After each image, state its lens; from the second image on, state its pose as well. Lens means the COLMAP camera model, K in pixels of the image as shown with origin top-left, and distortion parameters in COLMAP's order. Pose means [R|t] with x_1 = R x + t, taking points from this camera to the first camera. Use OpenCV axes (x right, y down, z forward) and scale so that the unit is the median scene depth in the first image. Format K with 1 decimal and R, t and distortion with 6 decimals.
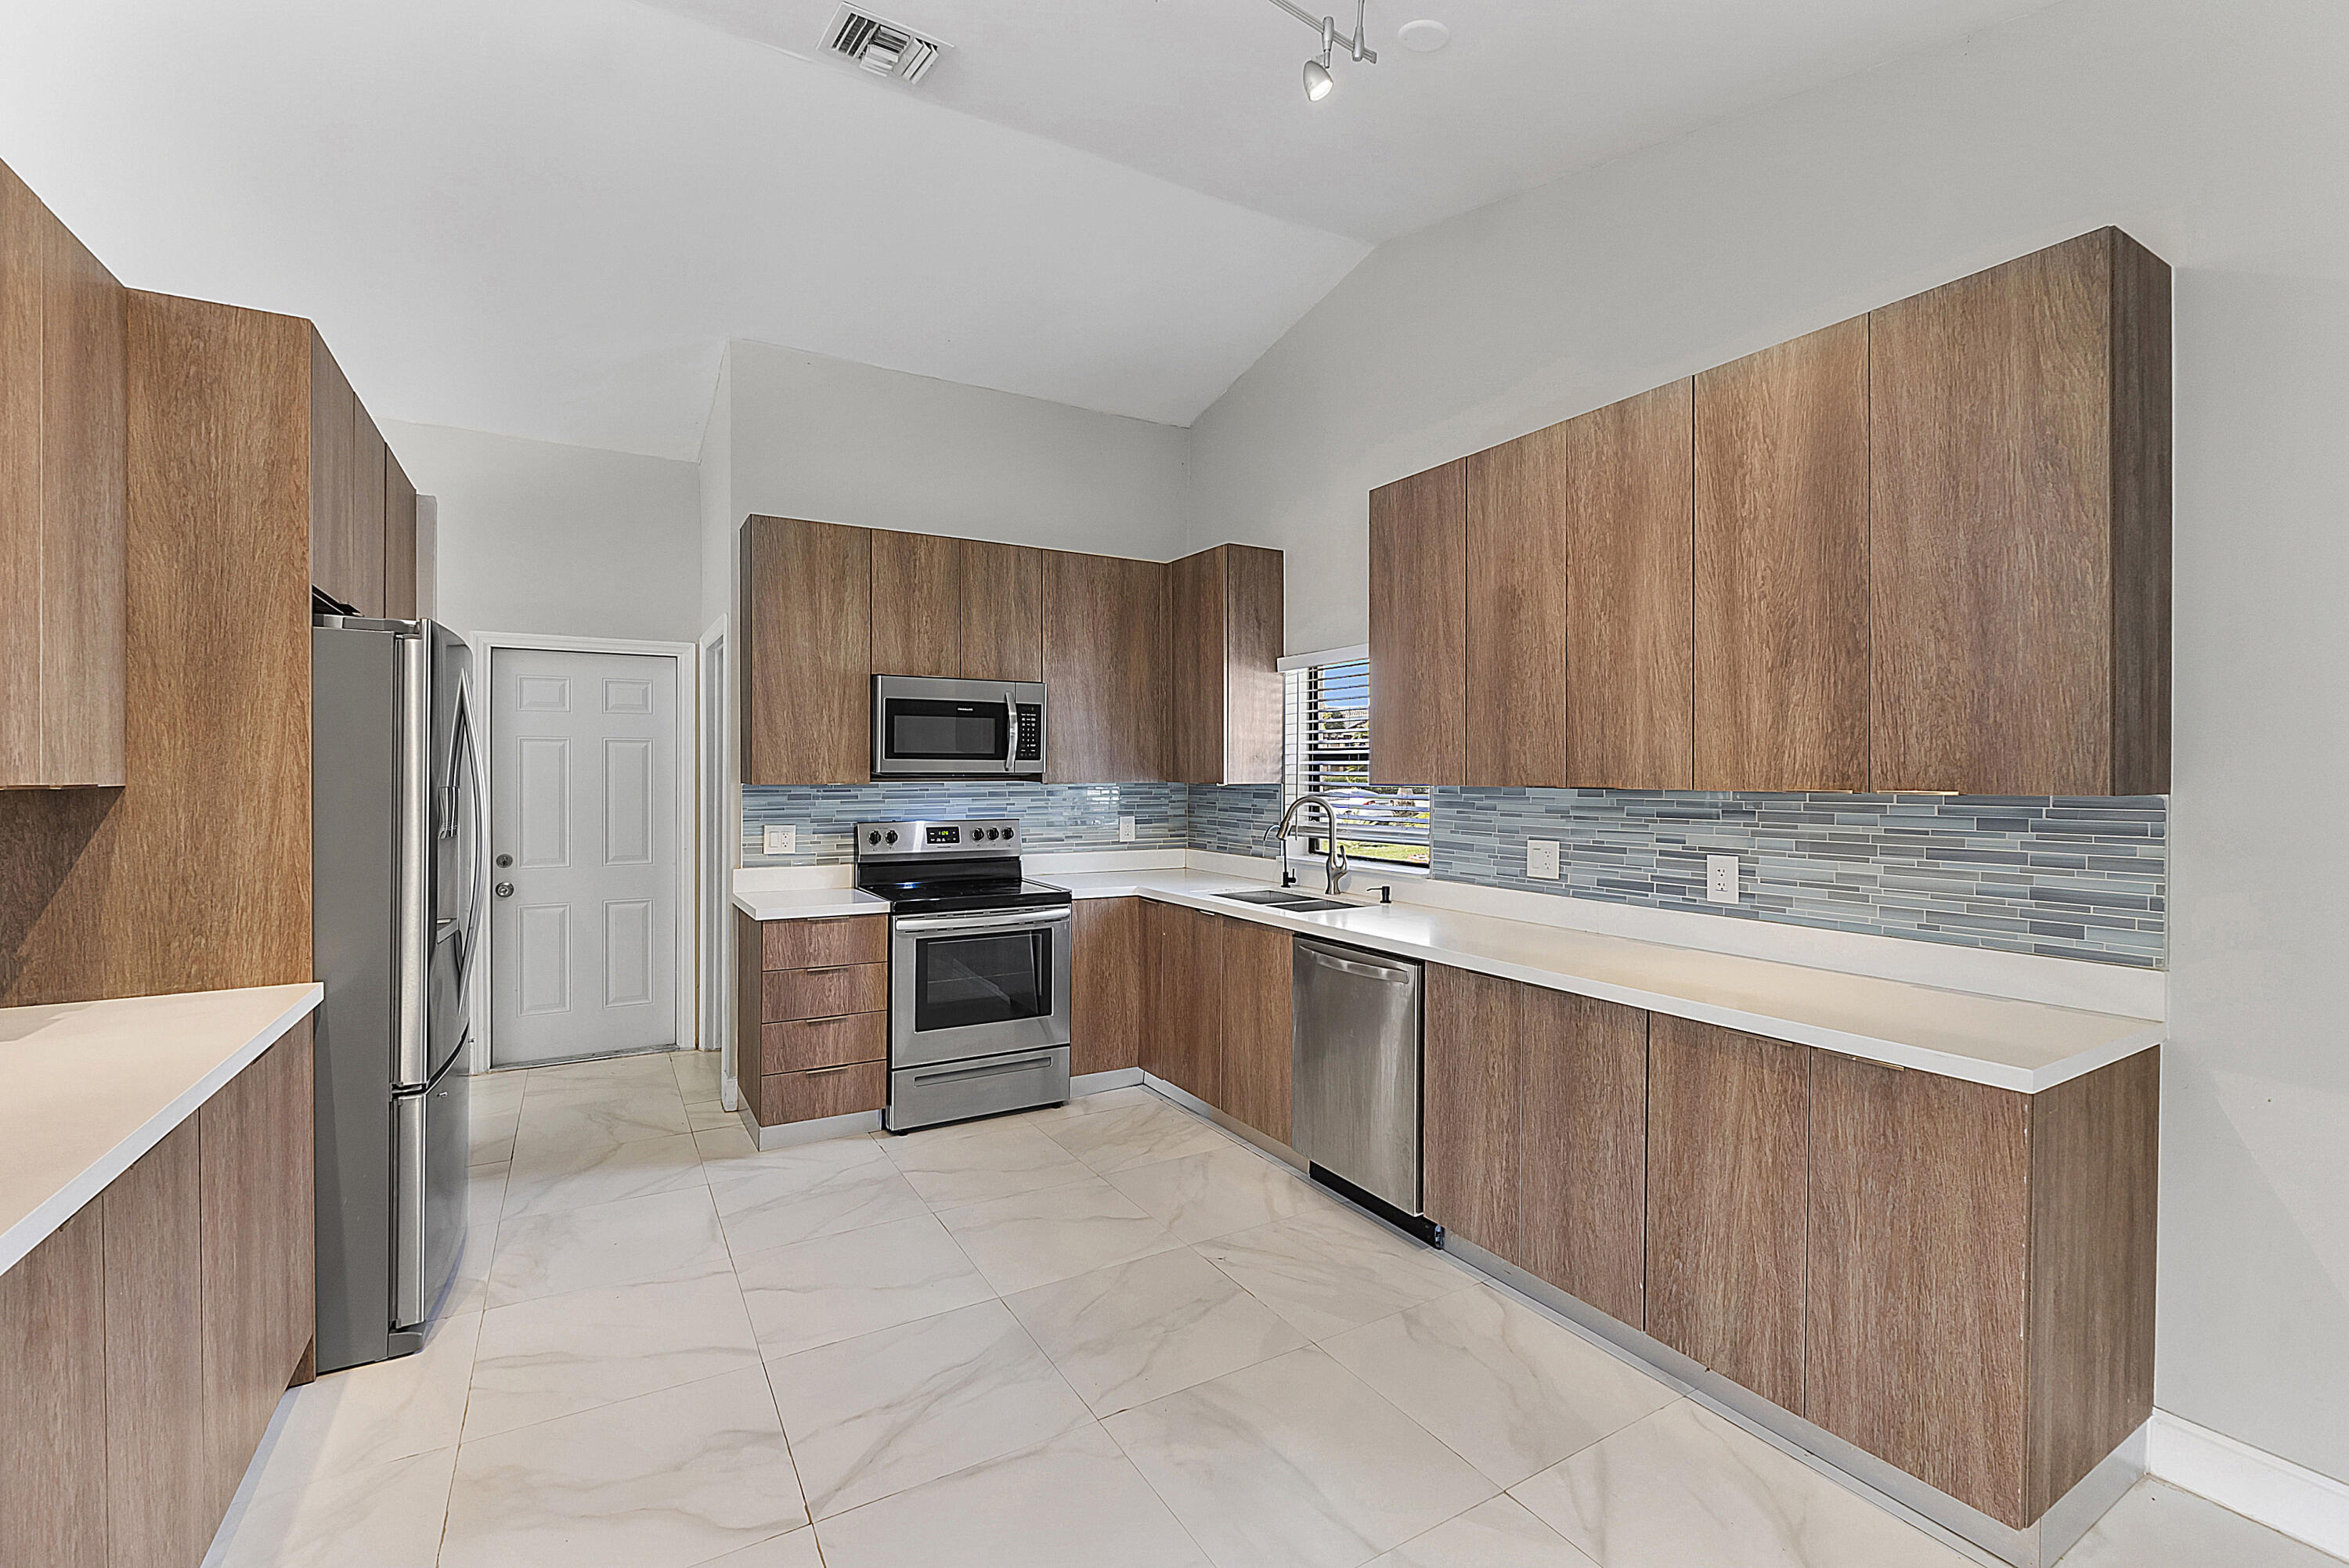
lens RADIAL K [[996.2, 0, 1169.1], [0, 996.2, 775.4], [0, 0, 1]] dist [-0.002197, -0.000618]
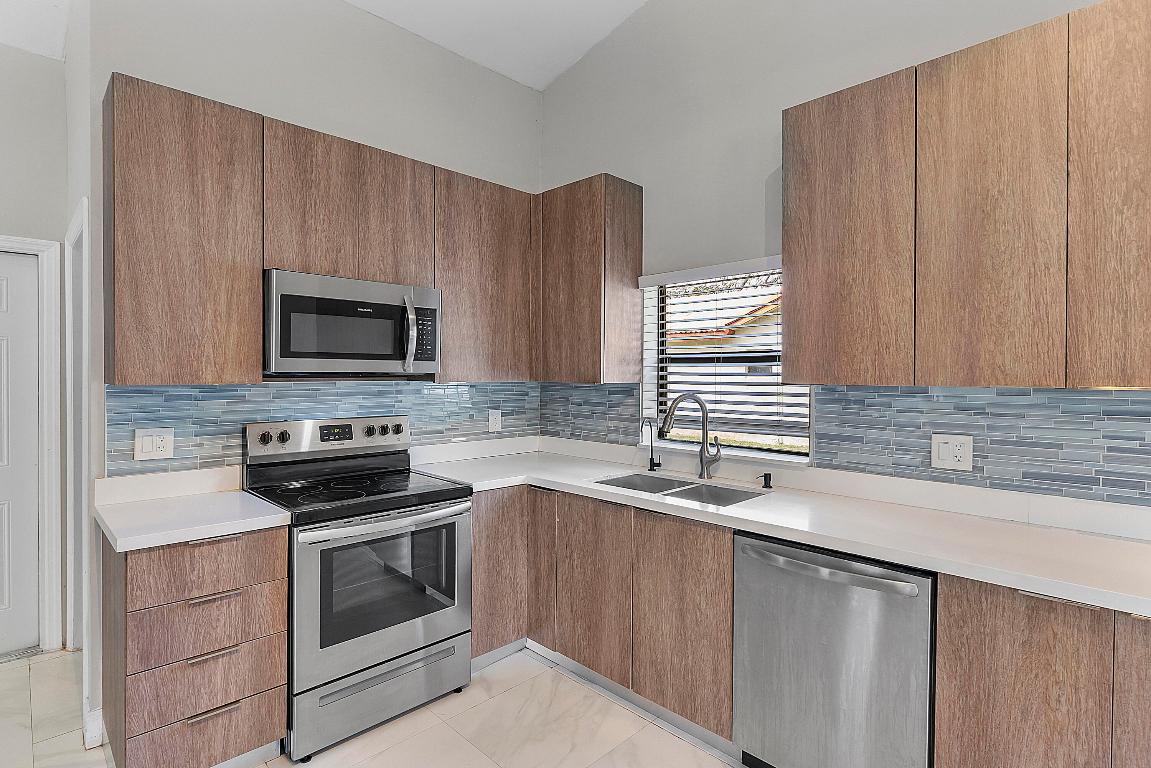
lens RADIAL K [[560.8, 0, 572.1], [0, 560.8, 378.4], [0, 0, 1]] dist [-0.005882, 0.000140]
pose [[0.968559, -0.000406, 0.248785, -0.160501], [-0.000673, 0.999991, 0.004252, 0.000750], [-0.248785, -0.004285, 0.968549, 0.446142]]
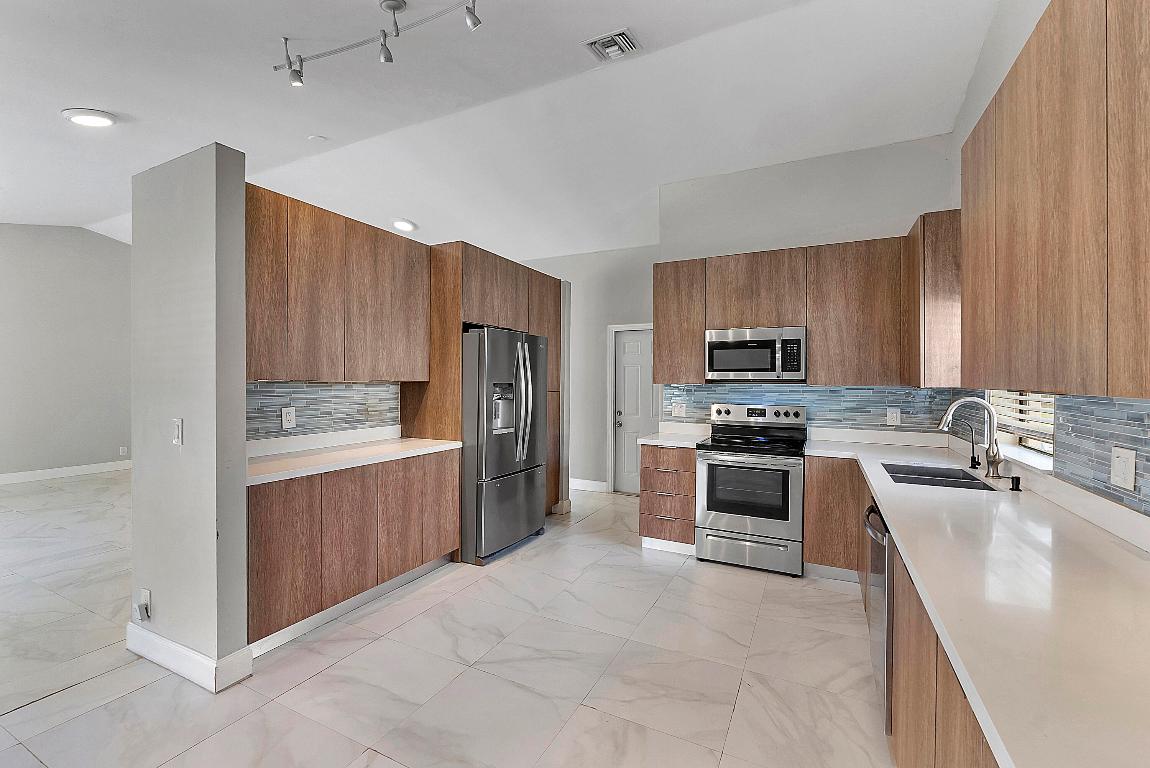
lens RADIAL K [[487.8, 0, 573.8], [0, 487.8, 379.6], [0, 0, 1]] dist [-0.002197, -0.000618]
pose [[0.541831, 0.001951, -0.840485, 0.423243], [-0.006360, 0.999978, -0.001779, 0.002251], [0.840463, 0.006309, 0.541832, 0.264212]]
